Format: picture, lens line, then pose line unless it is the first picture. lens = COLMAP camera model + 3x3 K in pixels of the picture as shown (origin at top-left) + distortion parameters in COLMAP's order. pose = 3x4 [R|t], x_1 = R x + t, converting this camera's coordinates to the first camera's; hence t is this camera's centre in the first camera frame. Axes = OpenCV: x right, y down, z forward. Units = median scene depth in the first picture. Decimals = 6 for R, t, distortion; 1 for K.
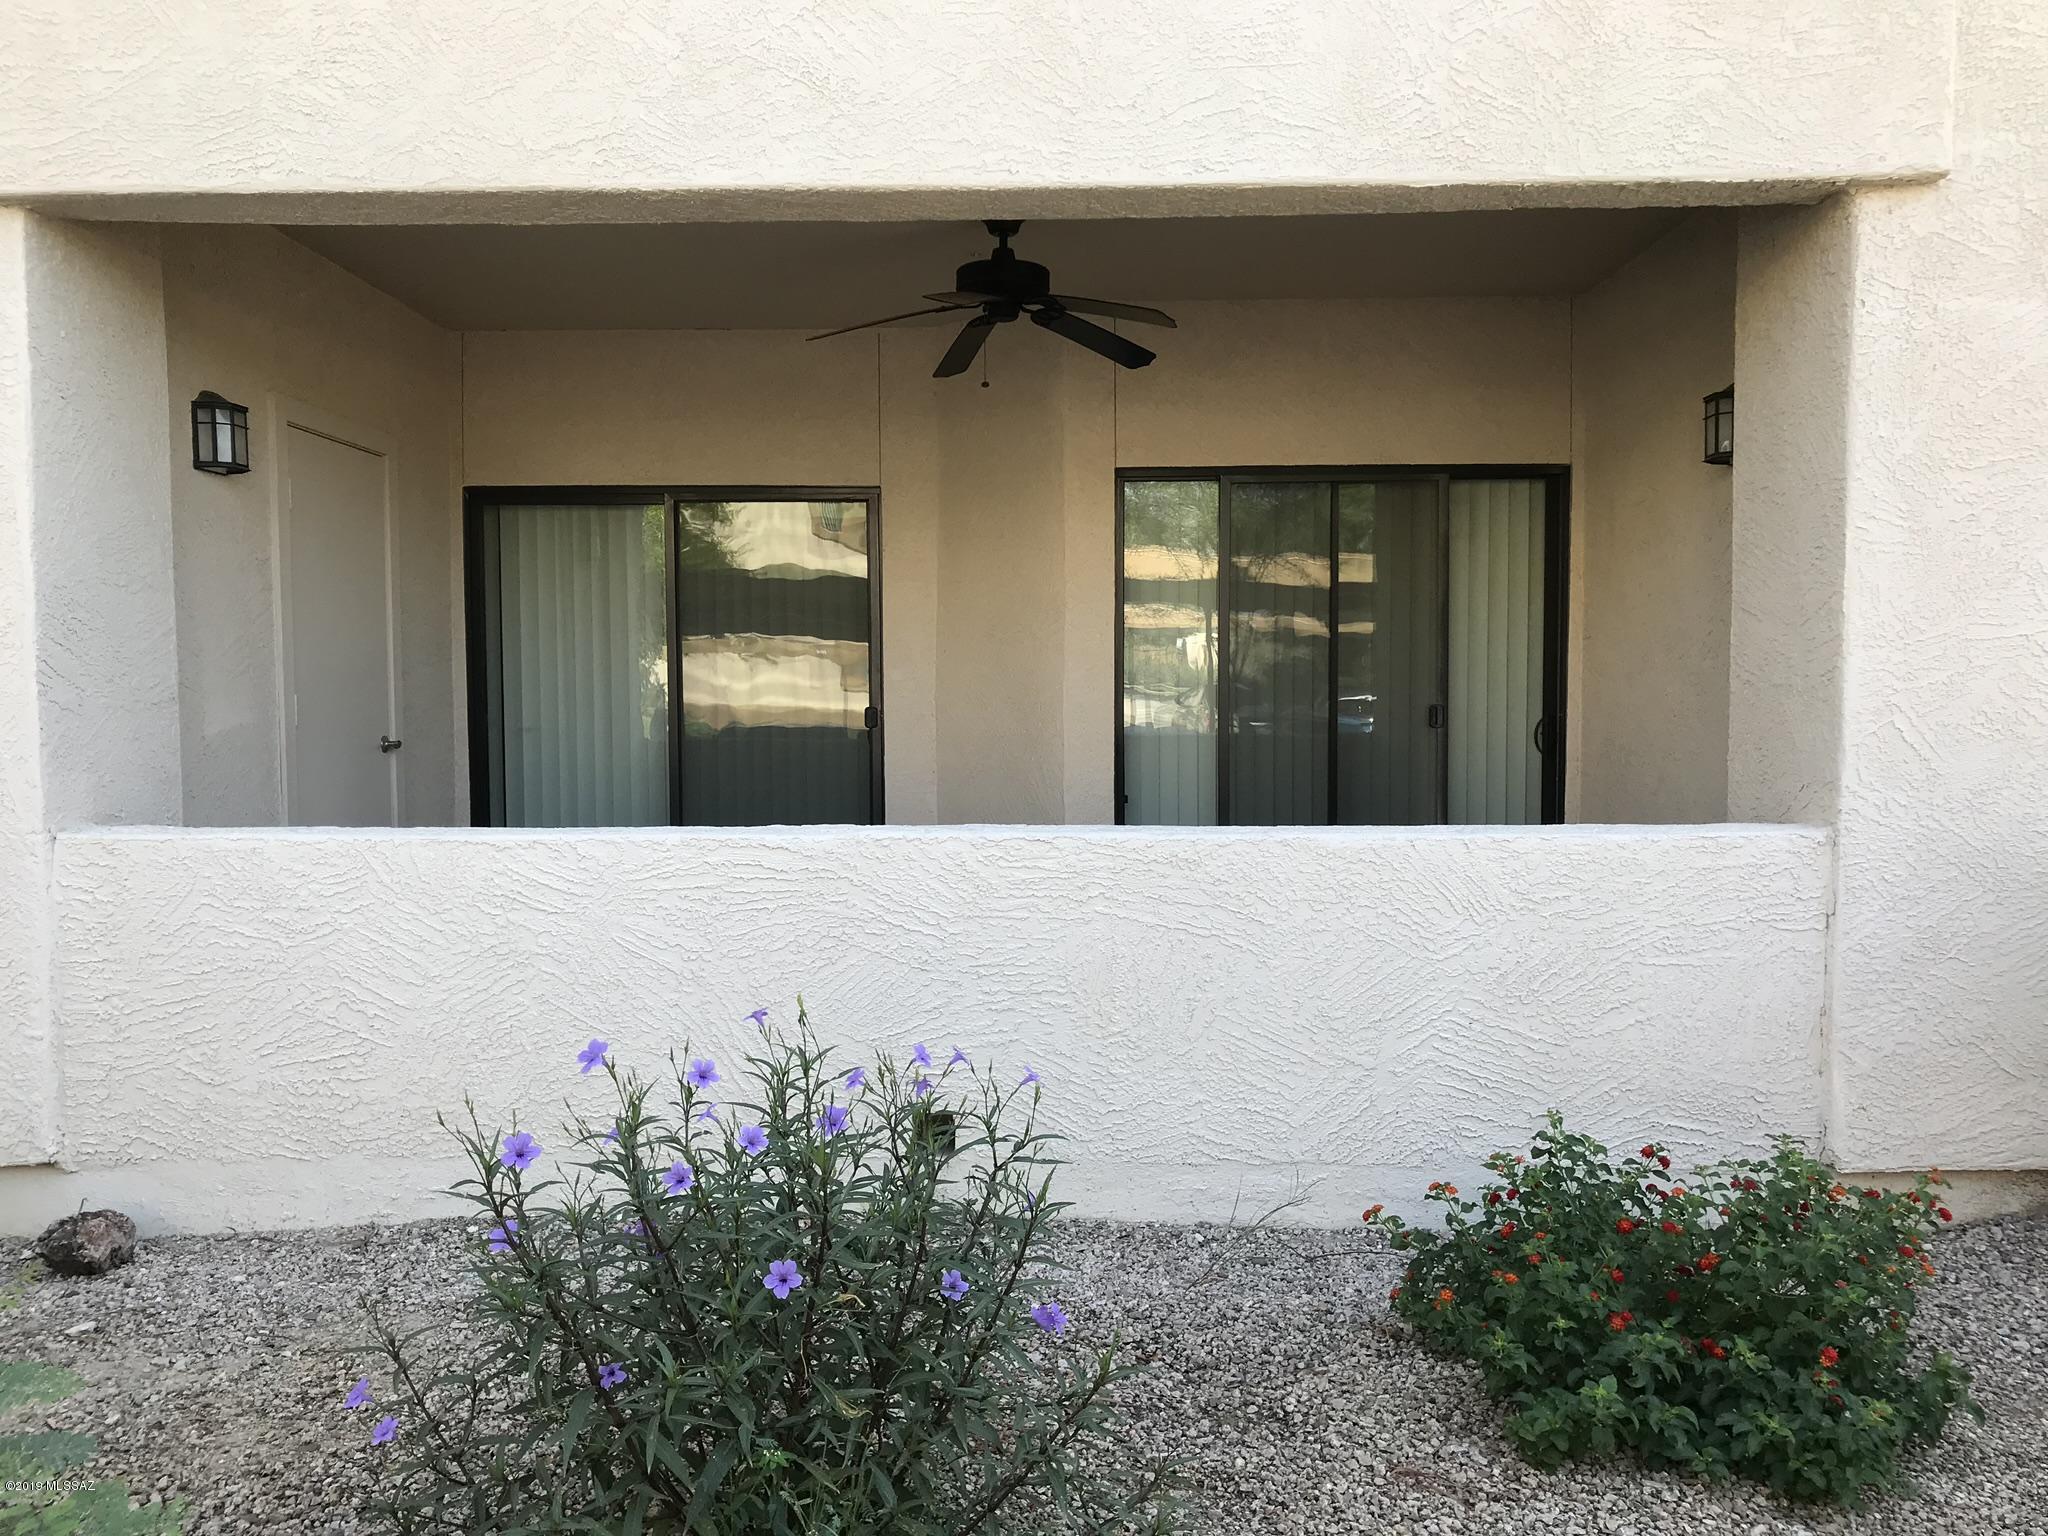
lens RADIAL K [[1661.2, 0, 1026.1], [0, 1661.2, 762.8], [0, 0, 1]] dist [0.039315, -0.061624]
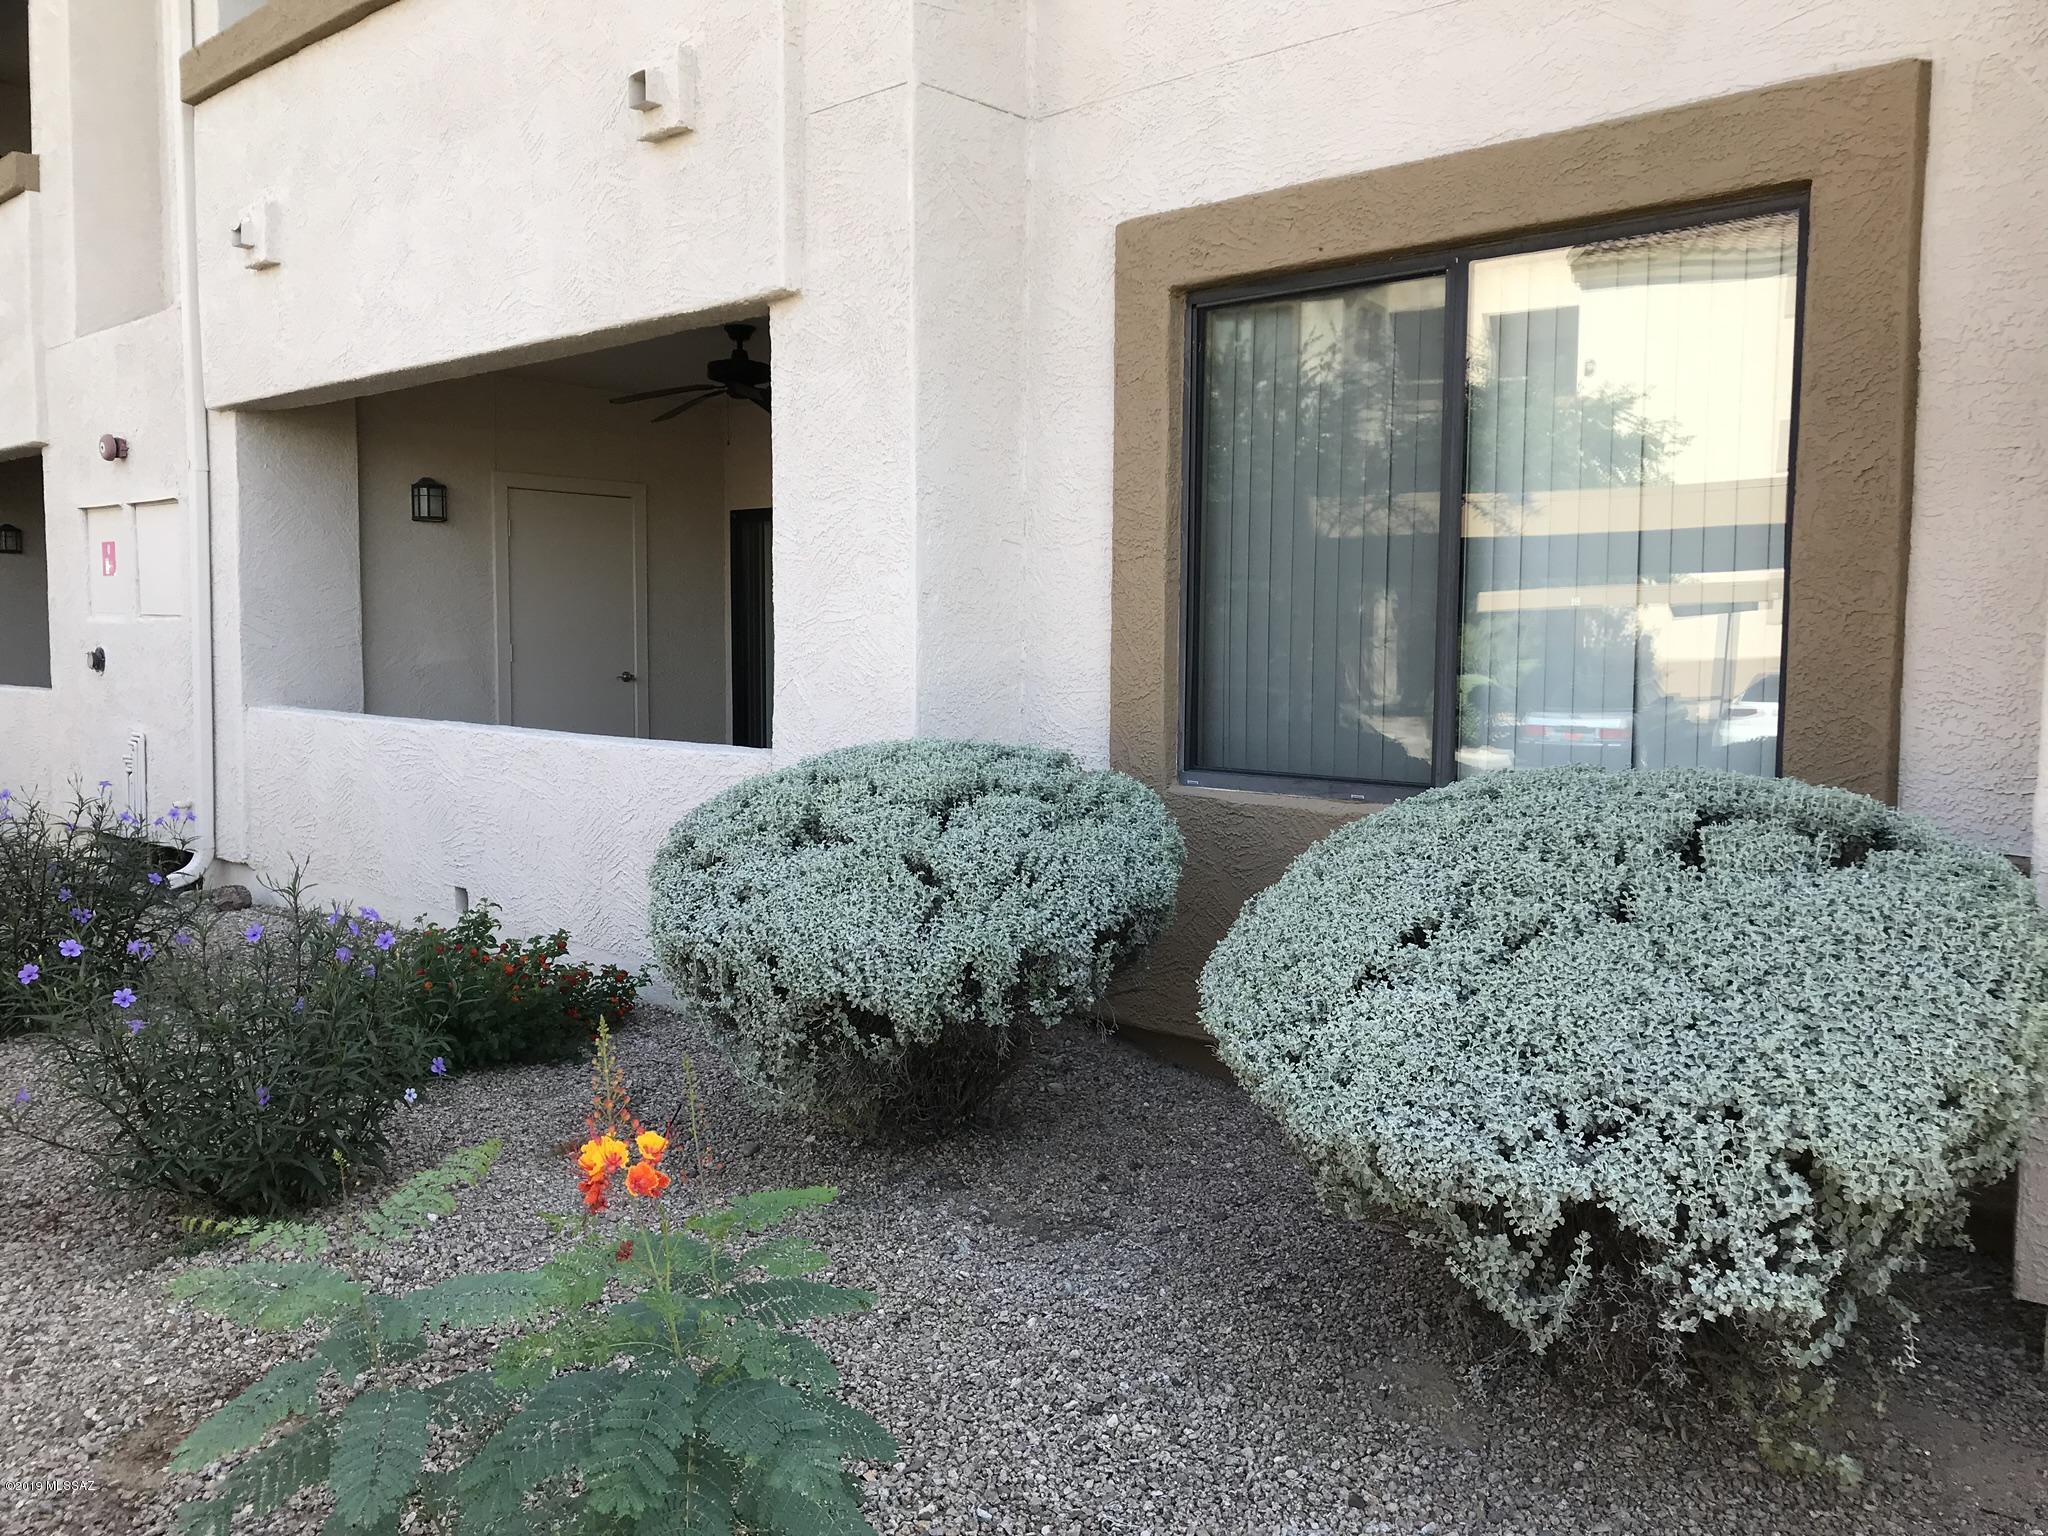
lens RADIAL K [[1661.2, 0, 1033.2], [0, 1661.2, 766.0], [0, 0, 1]] dist [0.039315, -0.061624]
pose [[0.748073, 0.064984, -0.660428, 1.568606], [-0.048553, 0.997886, 0.043193, -0.021999], [0.661838, -0.000245, 0.749646, 0.082651]]
